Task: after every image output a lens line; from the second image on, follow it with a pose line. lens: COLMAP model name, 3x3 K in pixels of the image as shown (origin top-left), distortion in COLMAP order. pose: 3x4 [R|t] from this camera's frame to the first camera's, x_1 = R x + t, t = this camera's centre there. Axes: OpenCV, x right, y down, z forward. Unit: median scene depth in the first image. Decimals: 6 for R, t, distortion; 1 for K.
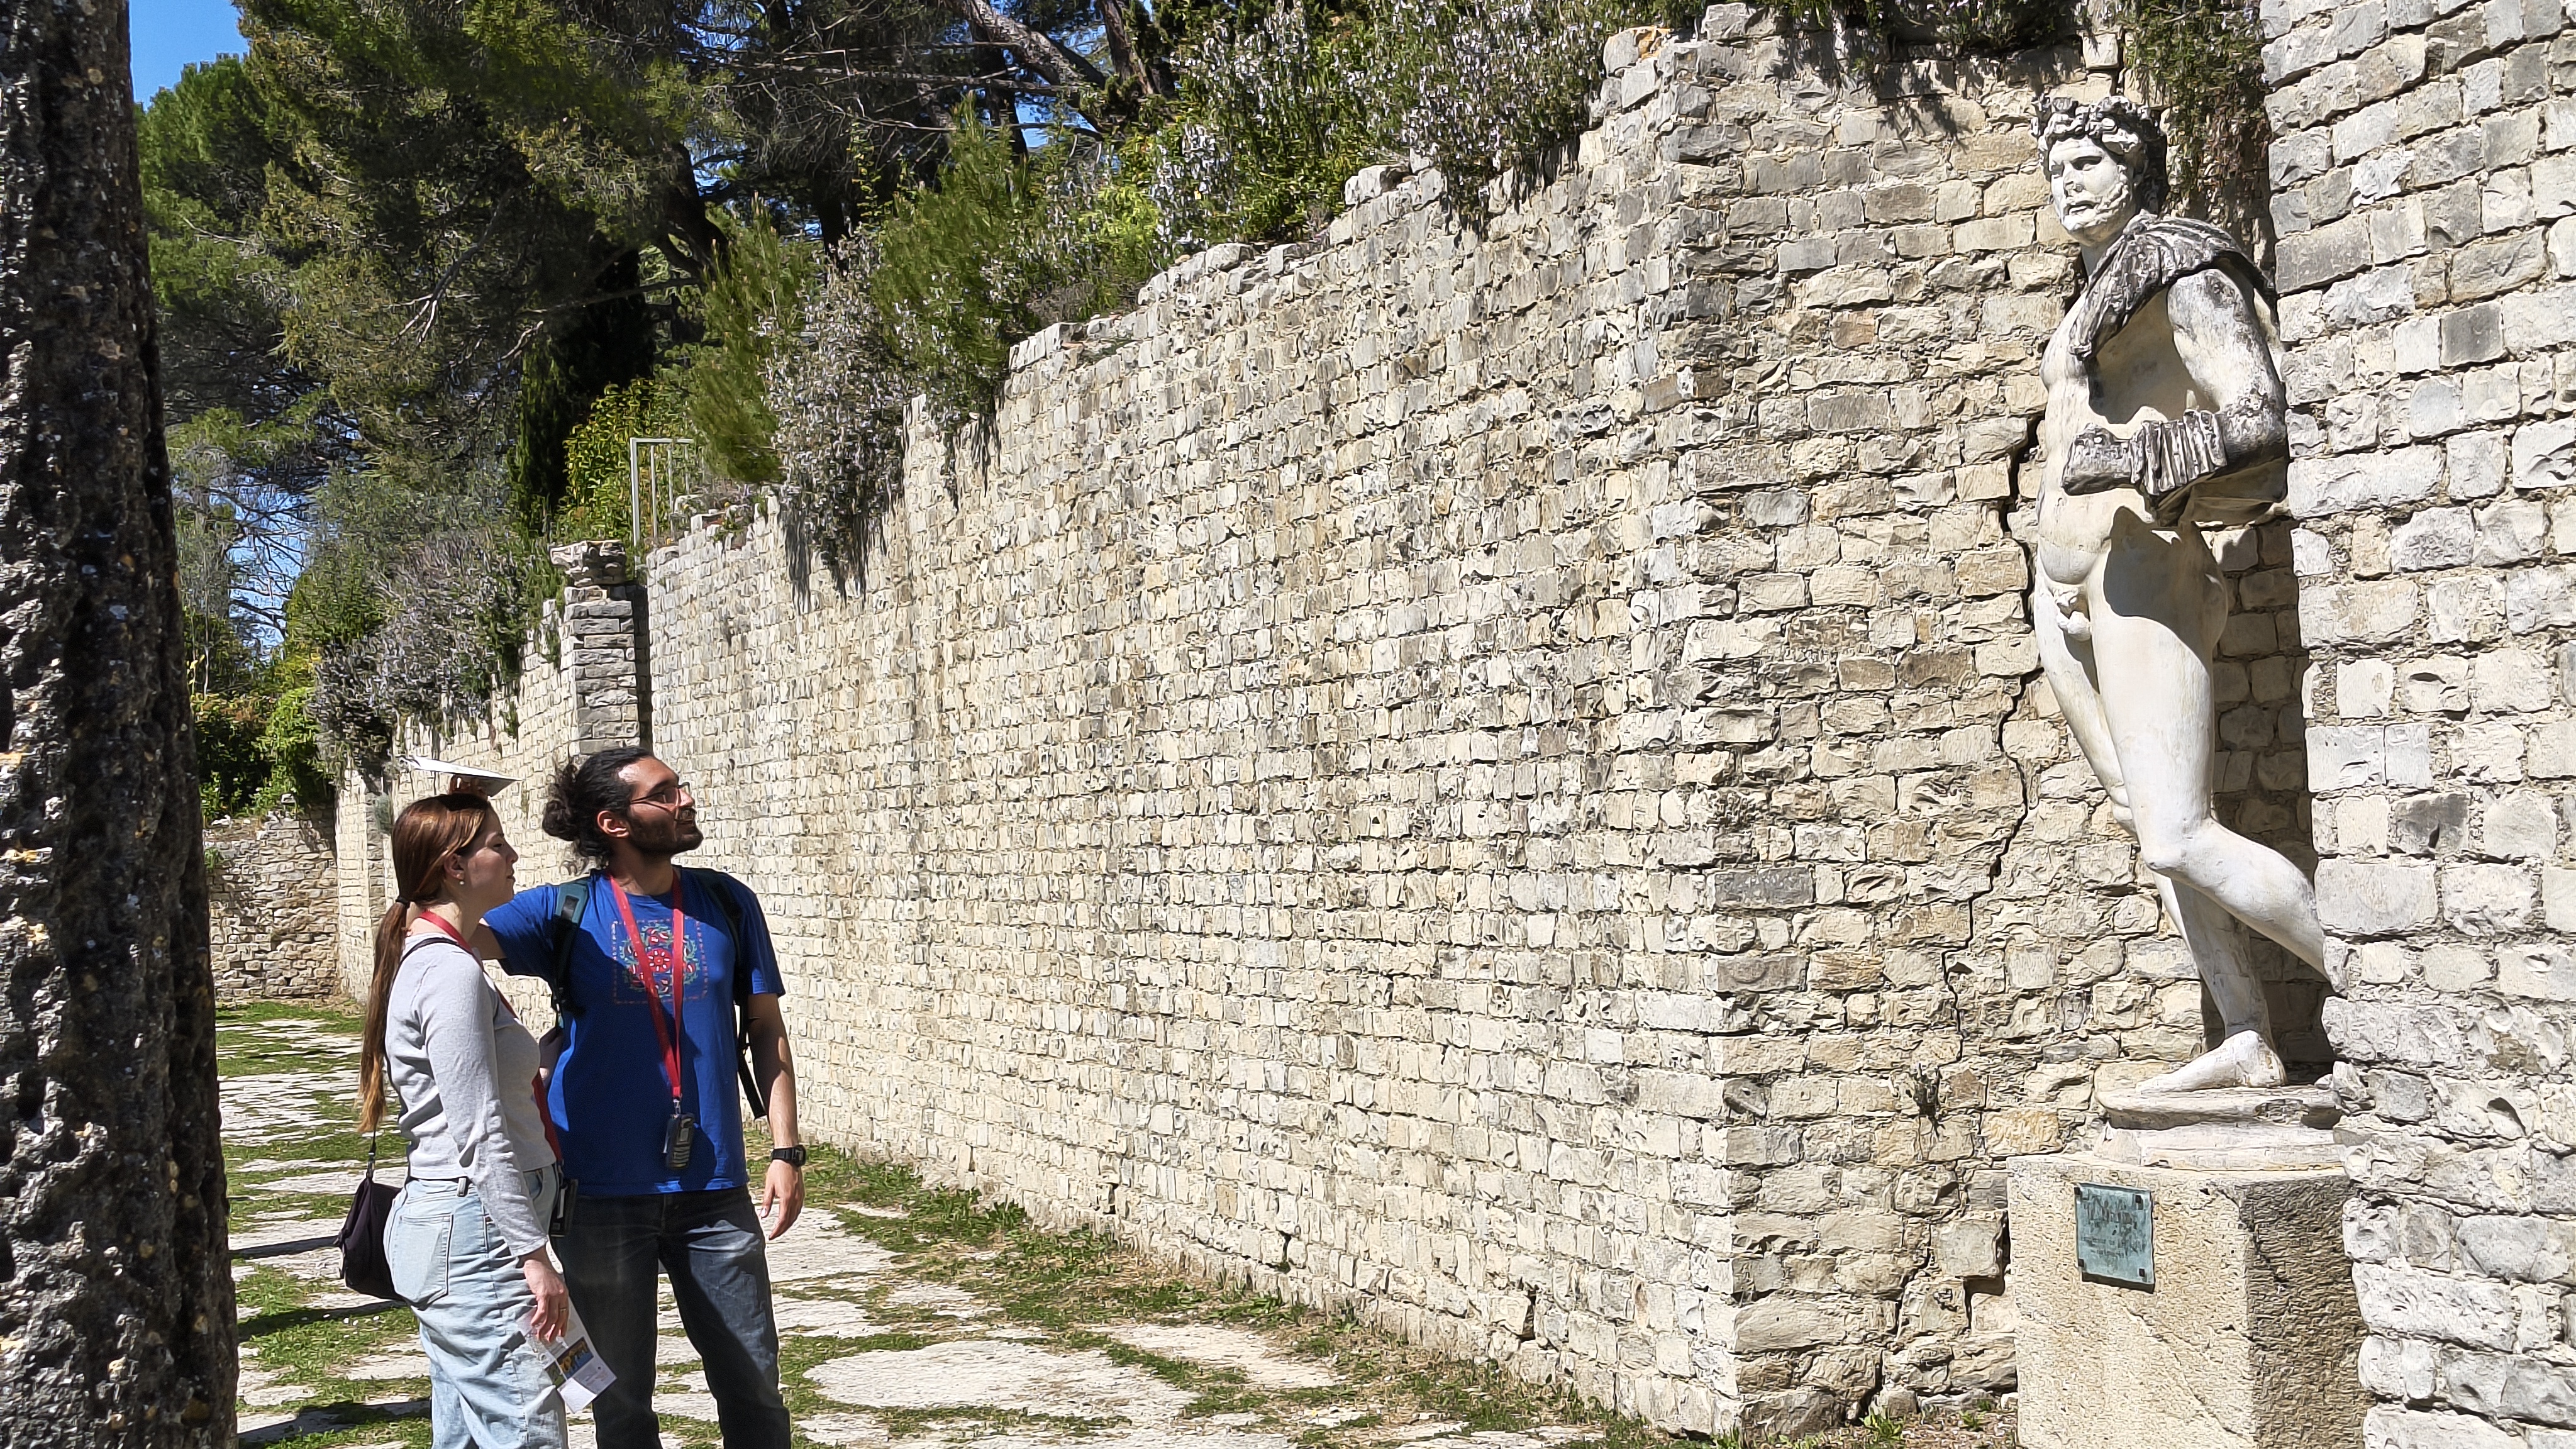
lens RADIAL K [[3478.7, 0, 1273.9], [0, 3478.7, 749.9], [0, 0, 1]] dist [0.045661, 0.000000]
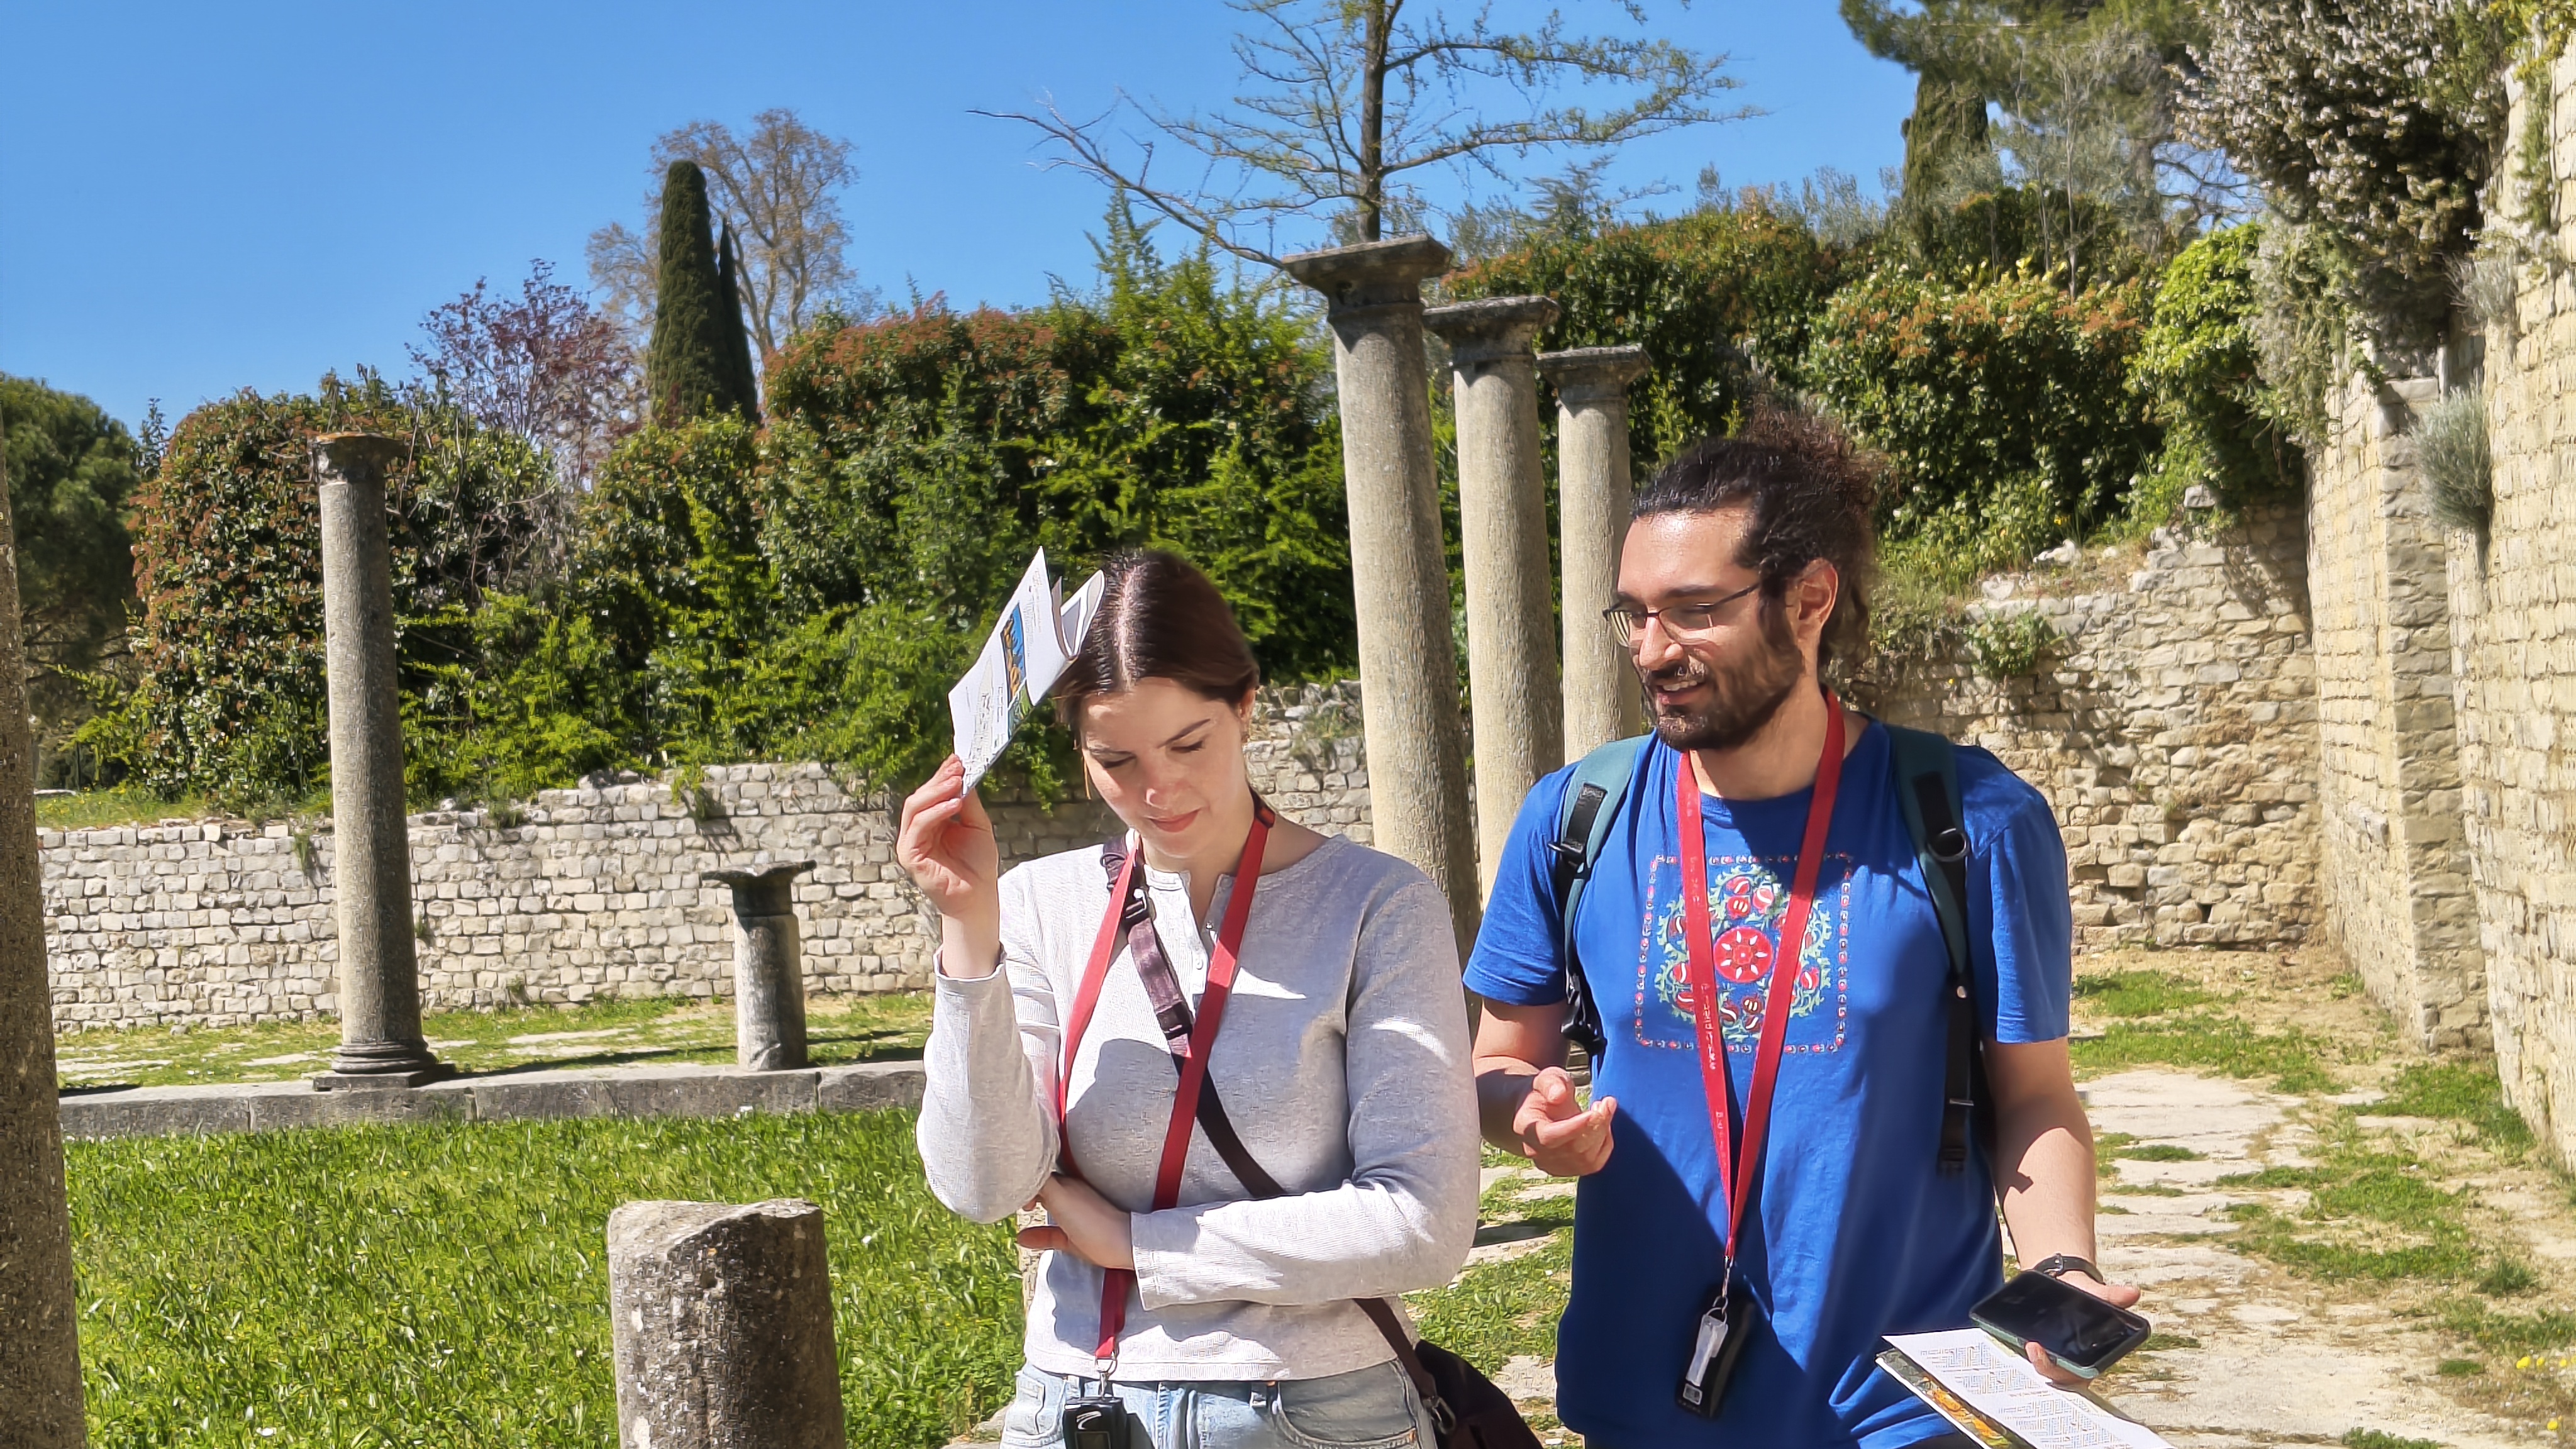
lens RADIAL K [[3478.7, 0, 1272.8], [0, 3478.7, 746.9], [0, 0, 1]] dist [0.045661, 0.000000]
pose [[0.848722, 0.000399, -0.528839, -0.150243], [0.029553, 0.998401, 0.048182, 0.020915], [0.528013, -0.056522, 0.847353, 0.569043]]
